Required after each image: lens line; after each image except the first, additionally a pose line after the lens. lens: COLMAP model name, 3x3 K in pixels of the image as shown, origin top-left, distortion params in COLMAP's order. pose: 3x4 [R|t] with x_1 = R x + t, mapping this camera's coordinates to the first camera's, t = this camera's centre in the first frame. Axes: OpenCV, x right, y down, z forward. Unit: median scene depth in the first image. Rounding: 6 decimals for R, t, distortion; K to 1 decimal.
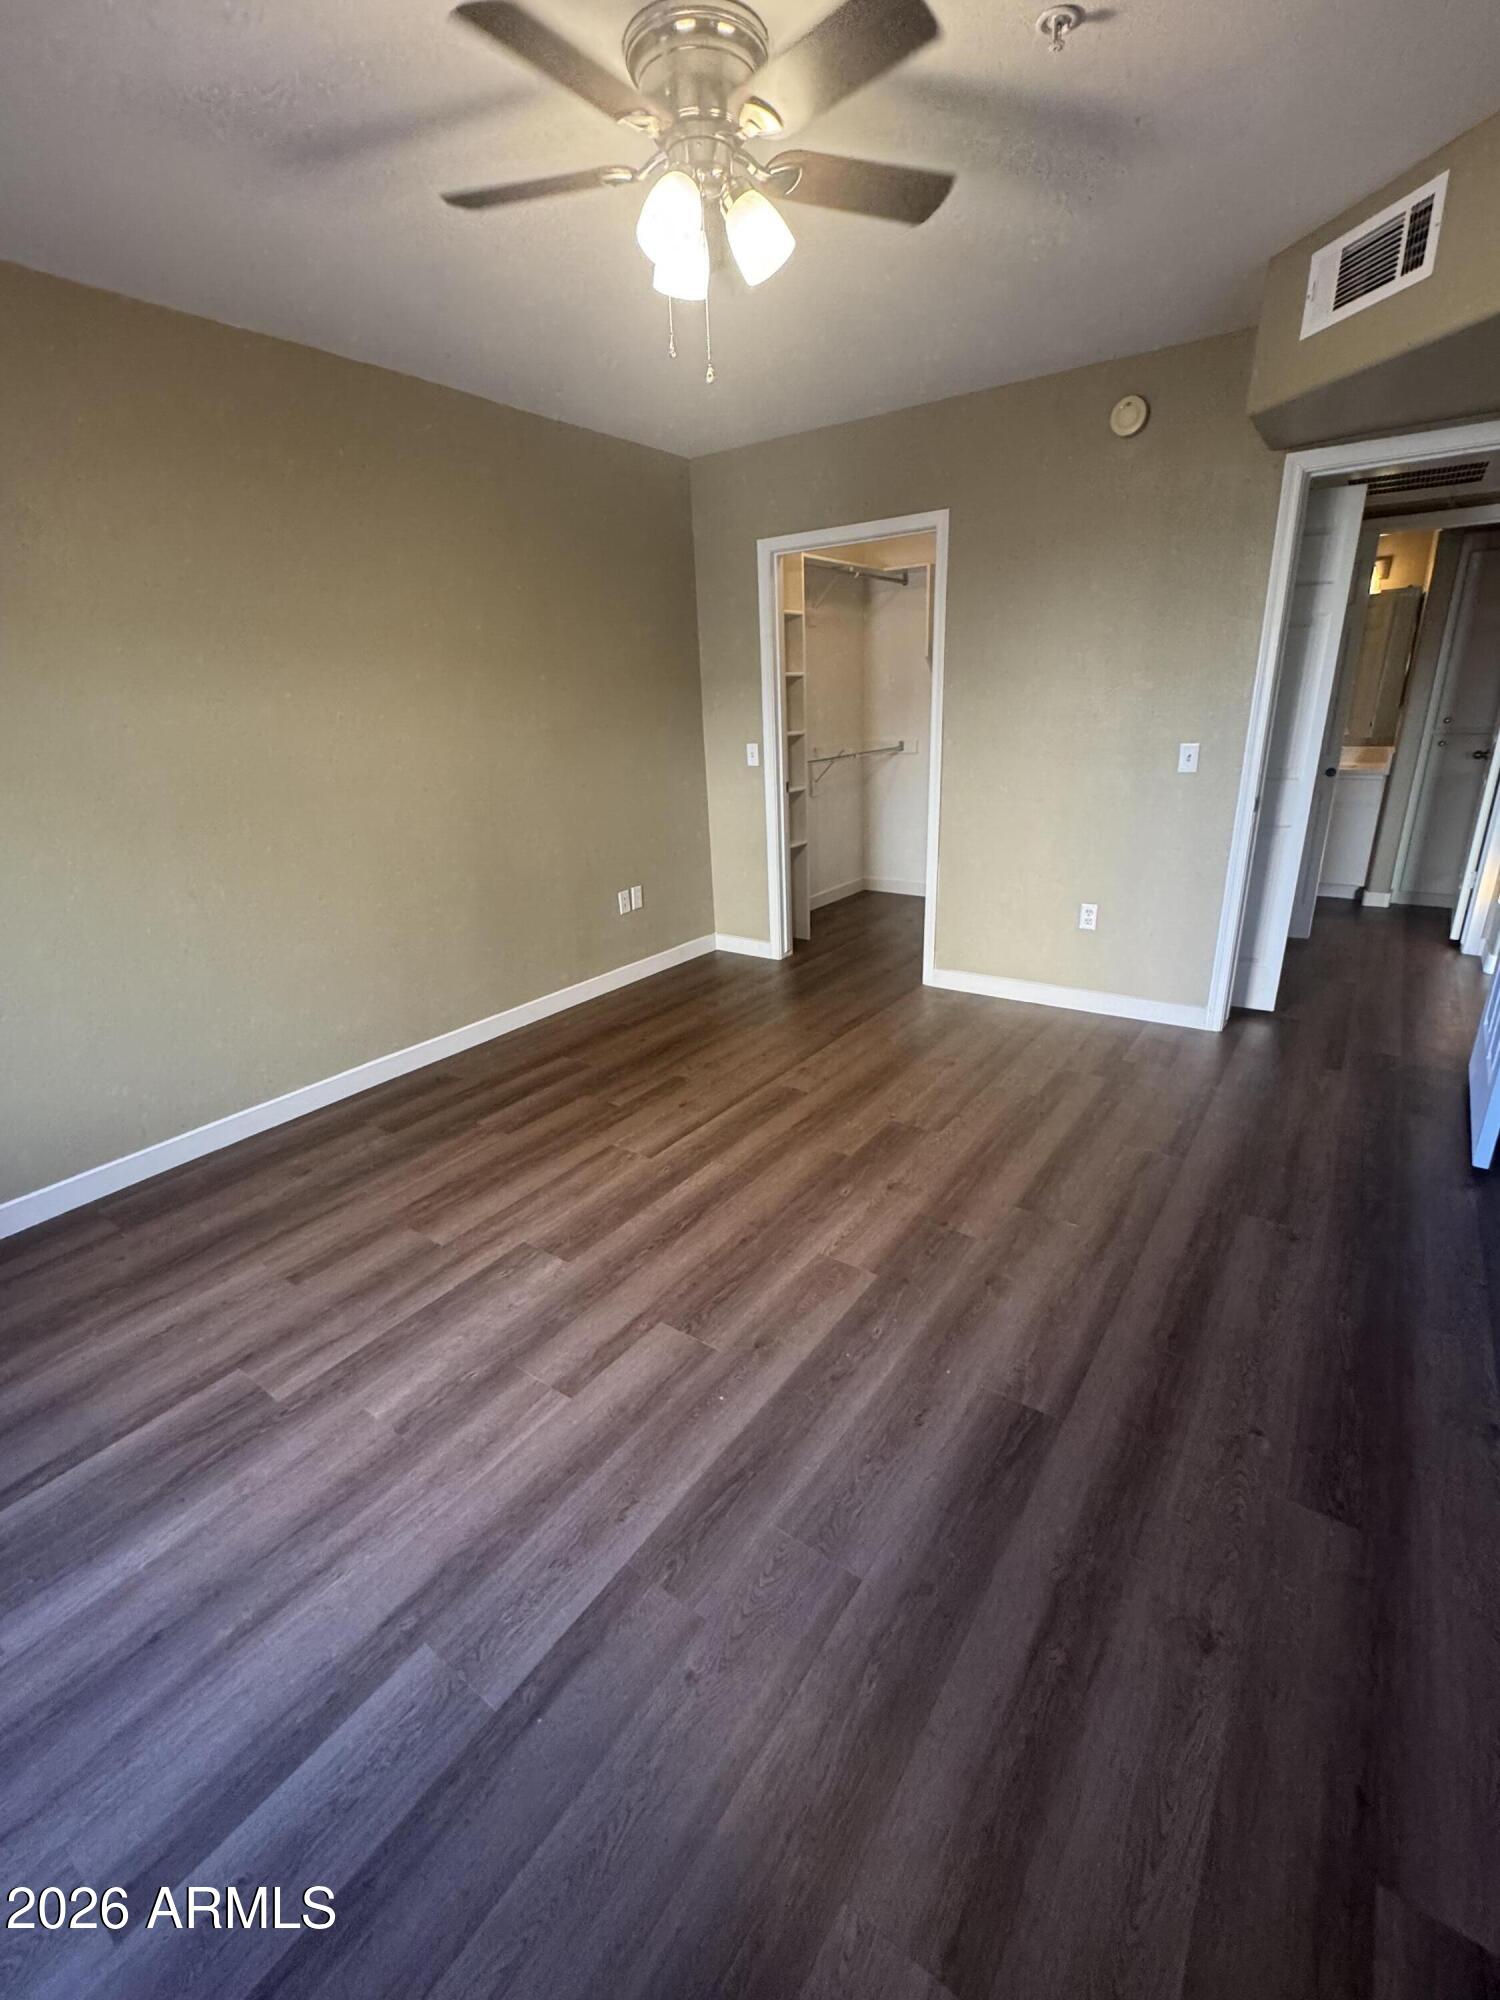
lens RADIAL K [[896.7, 0, 751.3], [0, 896.7, 1008.2], [0, 0, 1]] dist [0.000188, -0.000084]
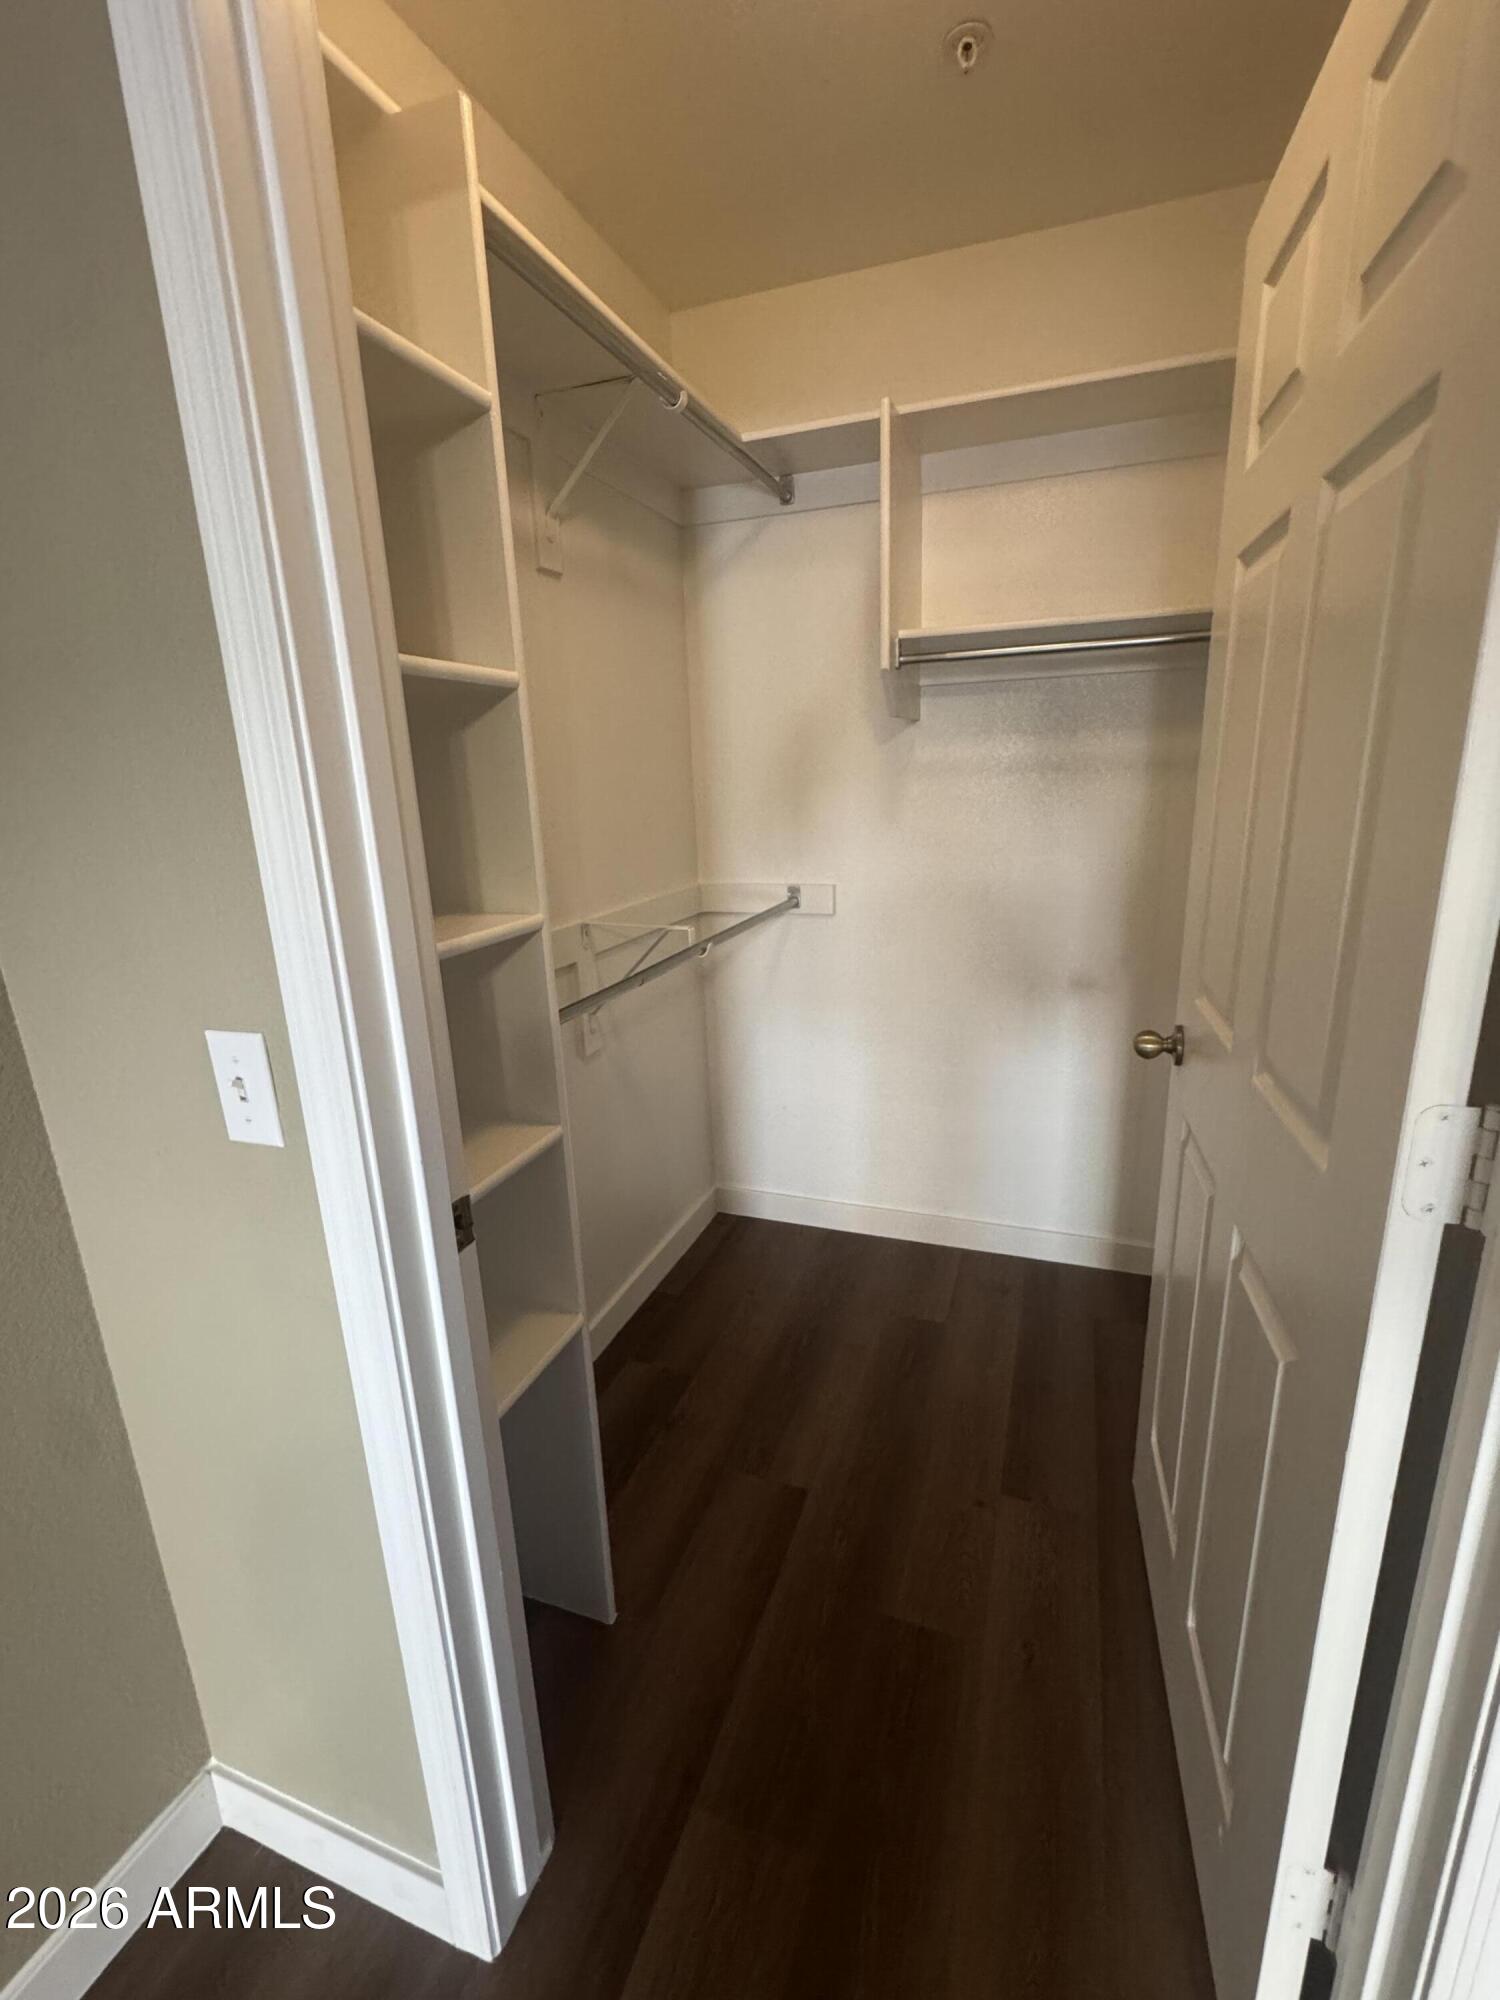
lens RADIAL K [[896.7, 0, 751.3], [0, 896.7, 1008.2], [0, 0, 1]] dist [0.000188, -0.000084]
pose [[0.967566, -0.066398, 0.243737, 0.065511], [0.087868, 0.993051, -0.078284, -0.309965], [-0.236845, 0.097162, 0.966677, 0.895837]]
